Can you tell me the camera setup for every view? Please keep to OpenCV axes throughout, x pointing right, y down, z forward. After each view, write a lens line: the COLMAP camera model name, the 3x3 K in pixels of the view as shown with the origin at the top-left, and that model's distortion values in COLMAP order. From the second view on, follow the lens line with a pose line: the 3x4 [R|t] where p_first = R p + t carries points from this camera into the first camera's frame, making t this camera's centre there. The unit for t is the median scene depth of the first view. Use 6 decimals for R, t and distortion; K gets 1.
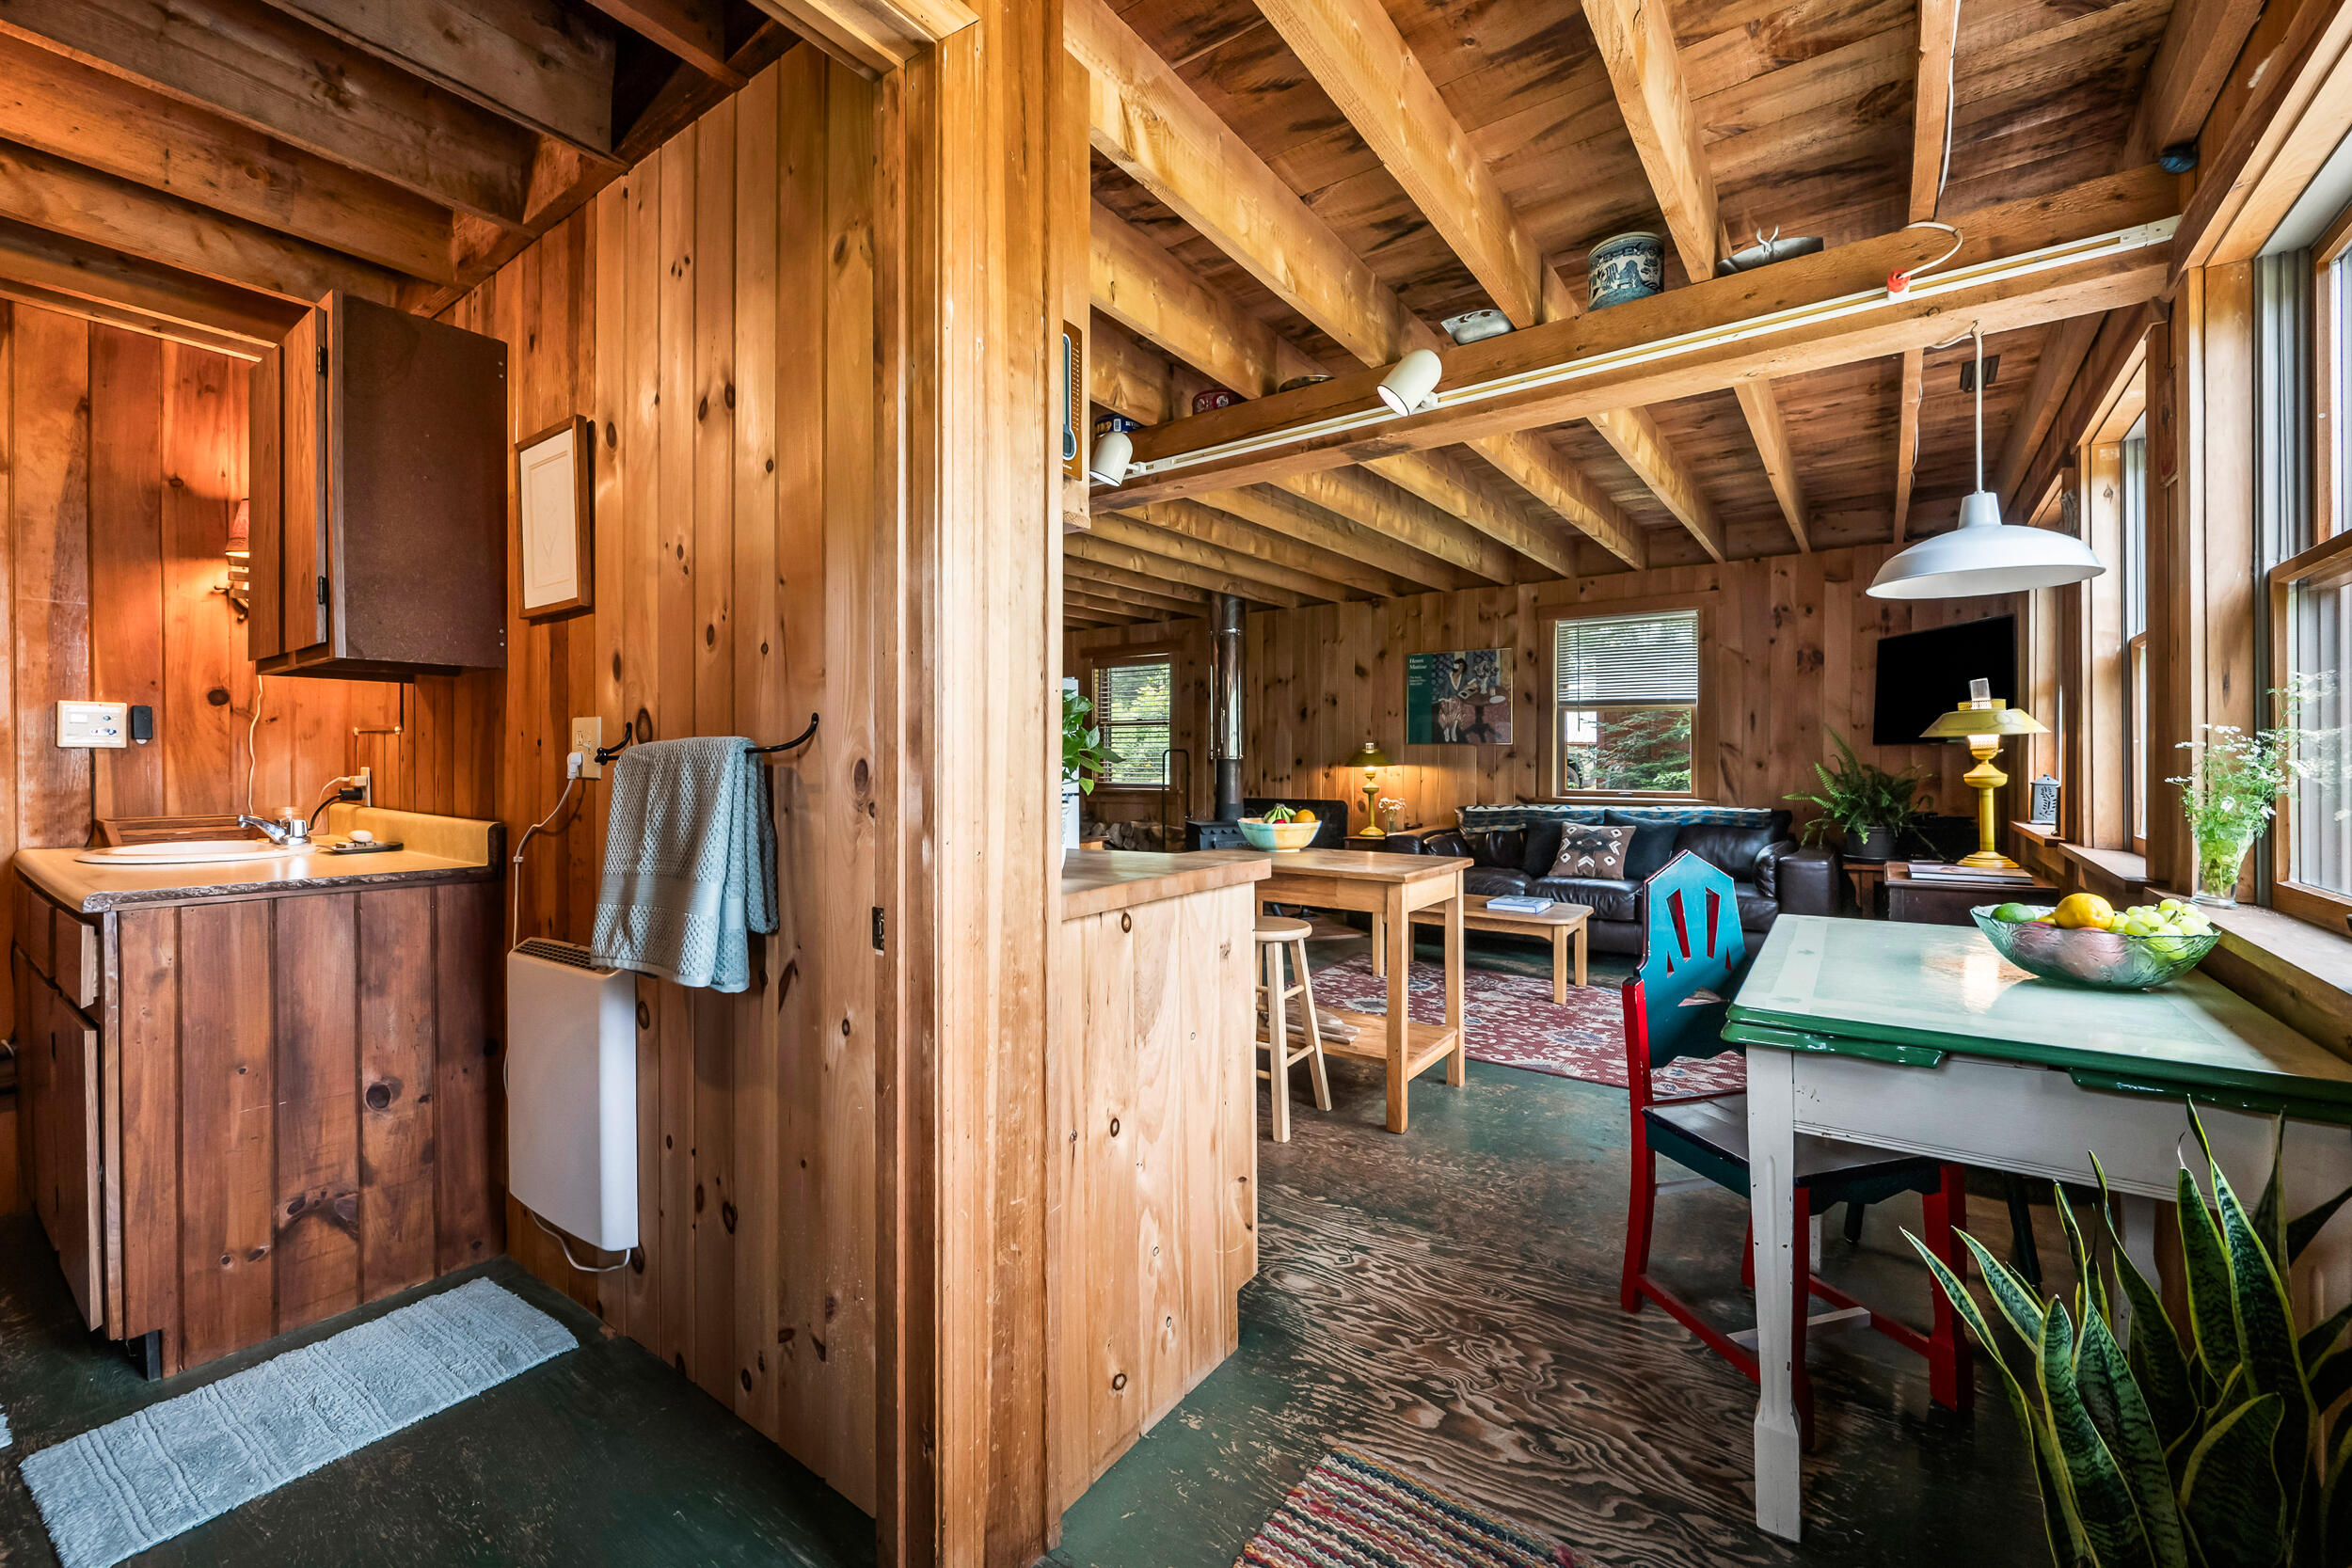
lens RADIAL K [[956.8, 0, 1181.1], [0, 956.8, 762.9], [0, 0, 1]] dist [-0.002593, 0.000394]
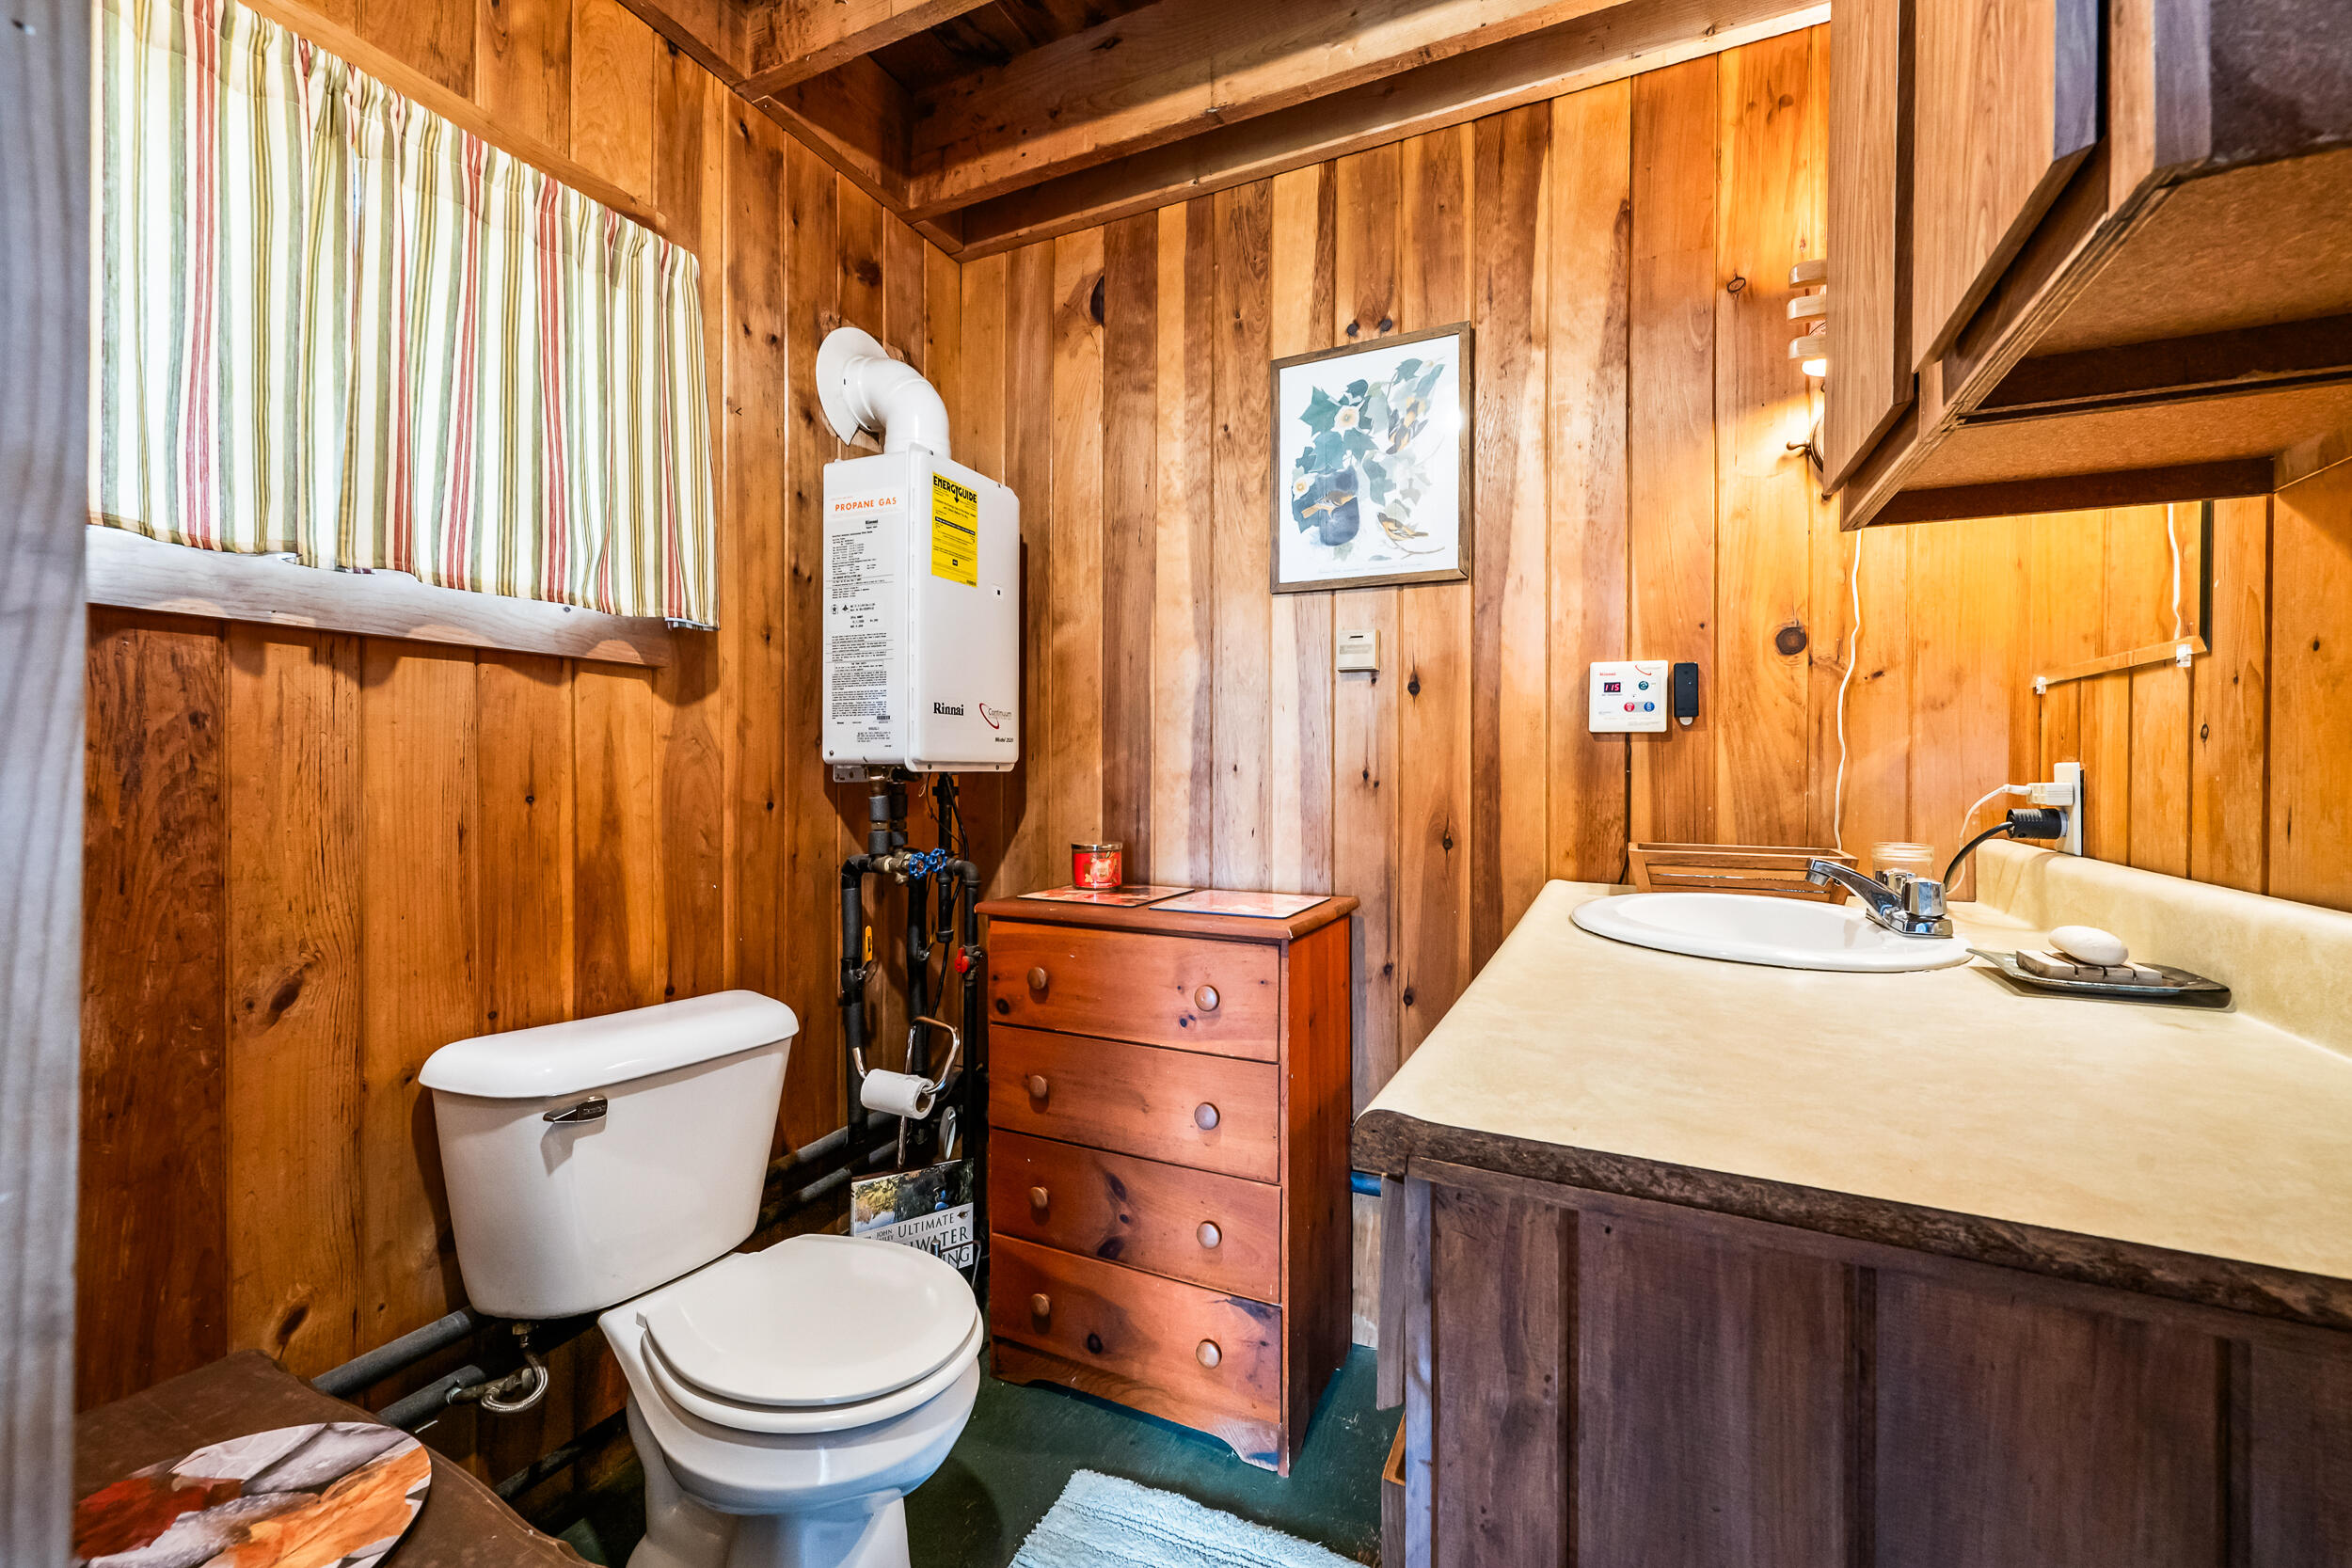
lens RADIAL K [[956.8, 0, 1180.0], [0, 956.8, 775.9], [0, 0, 1]] dist [-0.002593, 0.000394]
pose [[0.179437, 0.007477, -0.983741, -0.526682], [-0.011021, 0.999924, 0.005590, 0.013161], [0.983708, 0.009839, 0.179506, 0.555179]]
